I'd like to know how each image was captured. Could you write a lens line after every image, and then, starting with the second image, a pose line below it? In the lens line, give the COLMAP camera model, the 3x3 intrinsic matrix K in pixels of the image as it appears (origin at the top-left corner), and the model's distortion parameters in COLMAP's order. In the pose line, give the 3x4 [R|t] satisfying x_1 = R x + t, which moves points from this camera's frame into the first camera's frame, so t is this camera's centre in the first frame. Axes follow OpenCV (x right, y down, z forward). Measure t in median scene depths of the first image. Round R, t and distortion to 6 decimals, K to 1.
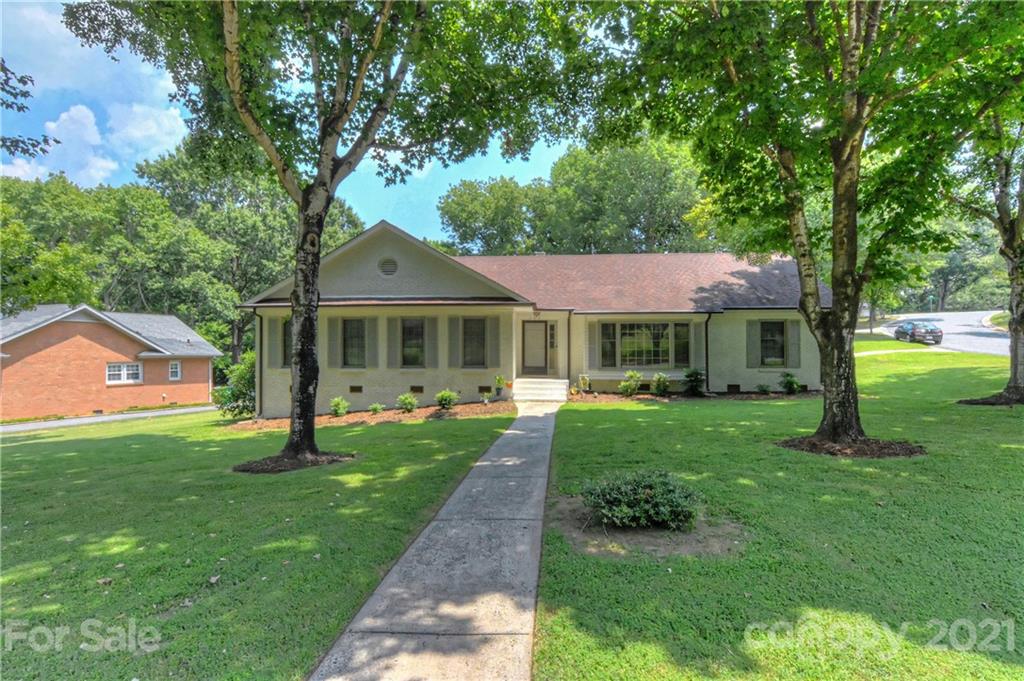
lens RADIAL K [[481.8, 0, 504.2], [0, 481.8, 343.4], [0, 0, 1]] dist [-0.001670, -0.000425]
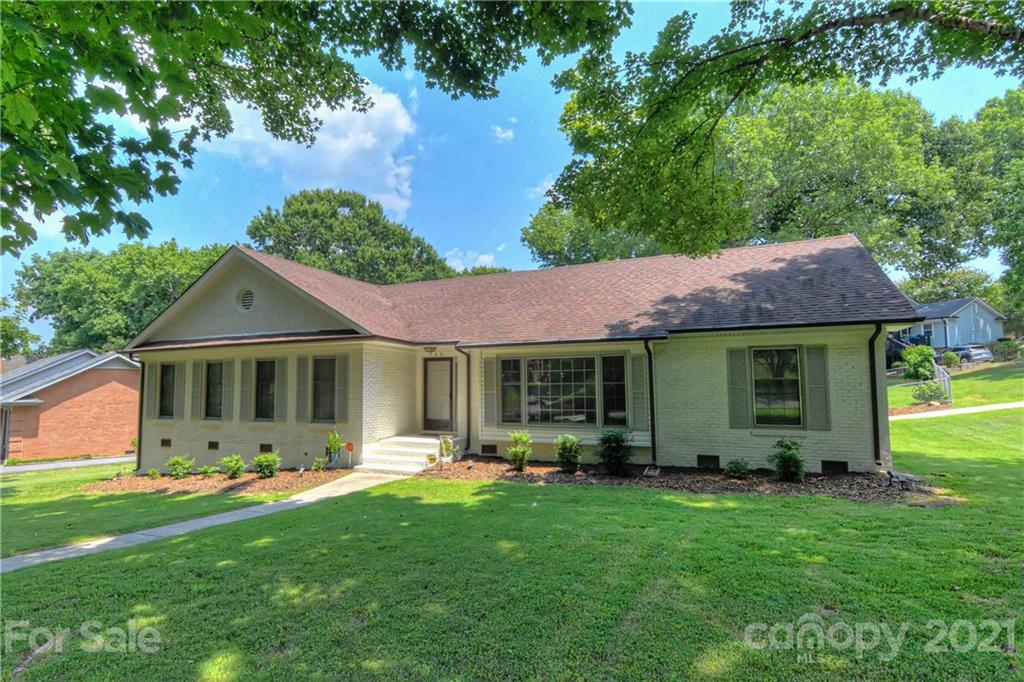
lens RADIAL K [[487.7, 0, 506.4], [0, 487.7, 351.8], [0, 0, 1]] dist [-0.000947, -0.000155]
pose [[0.945955, -0.030989, -0.322813, 0.468202], [0.013766, 0.998364, -0.055500, -0.014913], [0.324005, 0.048057, 0.944834, 0.354380]]
